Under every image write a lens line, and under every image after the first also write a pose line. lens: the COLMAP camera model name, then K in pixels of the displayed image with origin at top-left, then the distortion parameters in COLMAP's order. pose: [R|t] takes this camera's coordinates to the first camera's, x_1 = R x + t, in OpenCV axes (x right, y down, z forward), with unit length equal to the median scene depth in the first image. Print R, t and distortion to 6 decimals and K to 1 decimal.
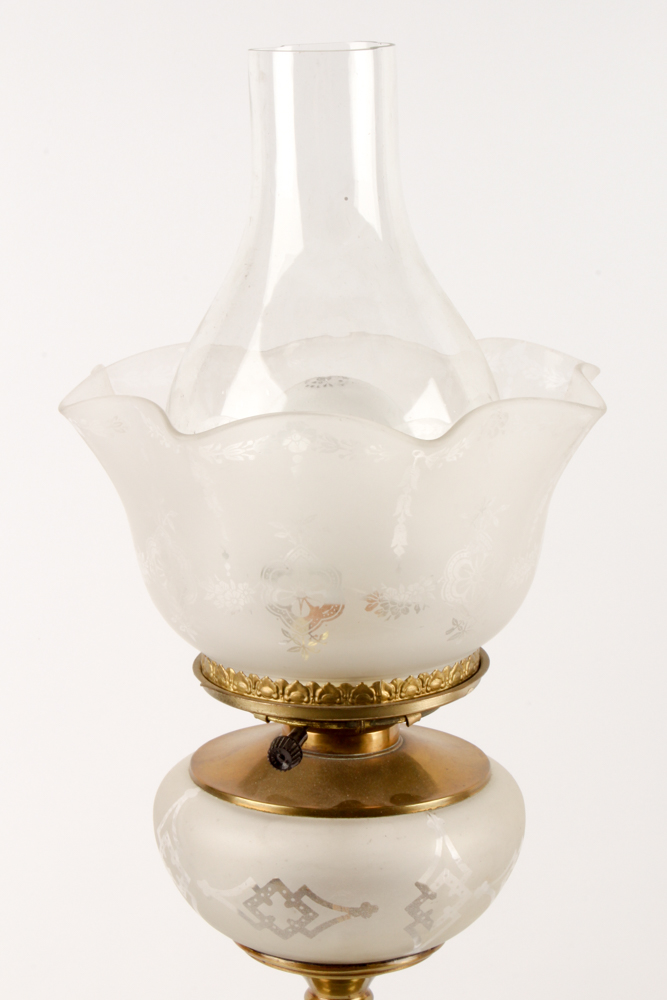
lens RADIAL K [[2308.2, 0, 329.9], [0, 2308.2, 501.3], [0, 0, 1]] dist [-0.028959, 0.000000]
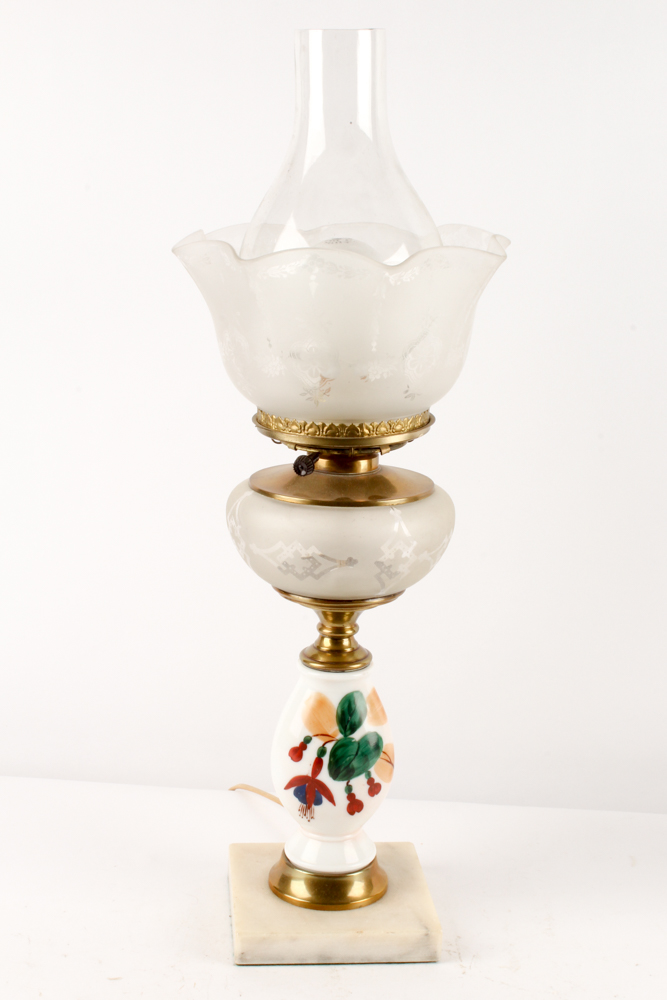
lens RADIAL K [[1548.4, 0, 330.7], [0, 1548.4, 504.7], [0, 0, 1]] dist [-0.057213, 0.000000]
pose [[0.998849, 0.032350, -0.035405, 0.038699], [-0.029953, 0.997353, 0.066262, 0.062735], [0.037454, -0.065125, 0.997174, -0.093735]]
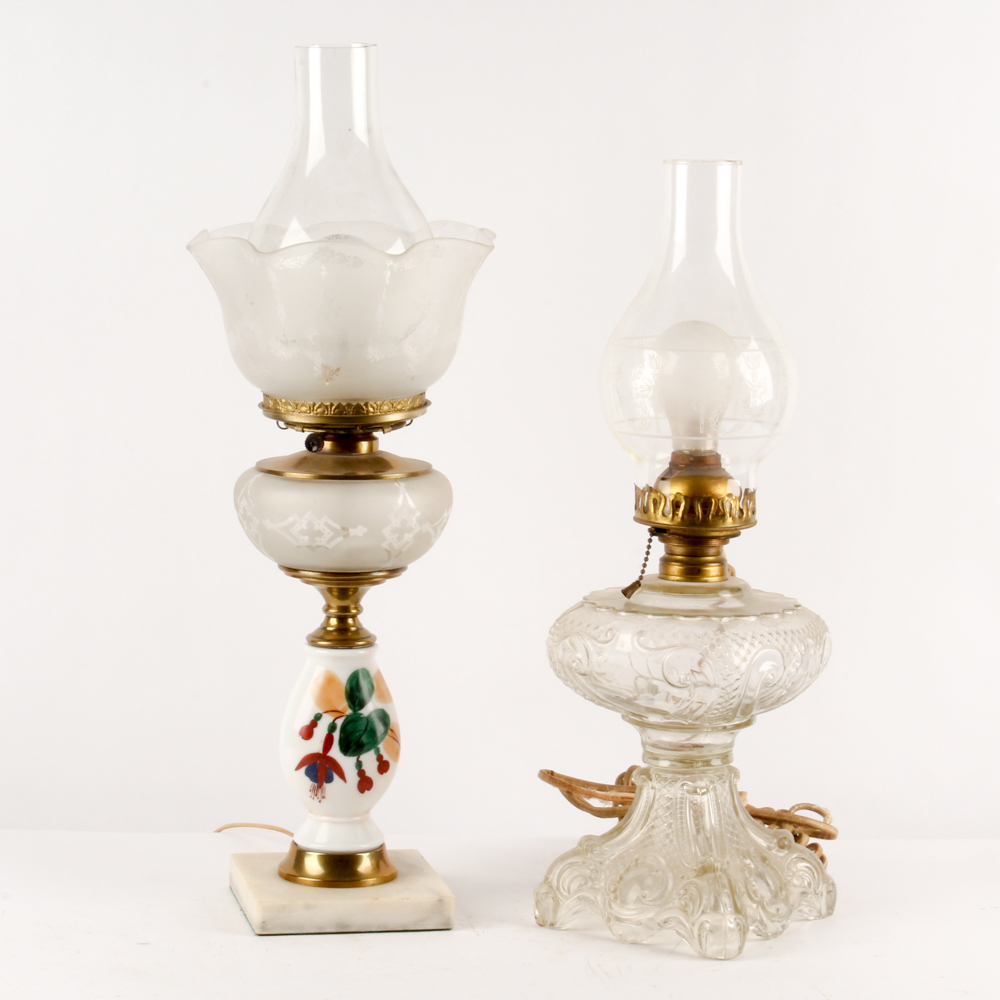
lens RADIAL K [[2486.6, 0, 497.9], [0, 2486.6, 497.9], [0, 0, 1]] dist [-0.048760, 0.000000]
pose [[0.996788, 0.001317, 0.080069, -0.031443], [-0.000520, 0.999950, -0.009976, 0.168783], [-0.080079, 0.009903, 0.996739, -0.903322]]
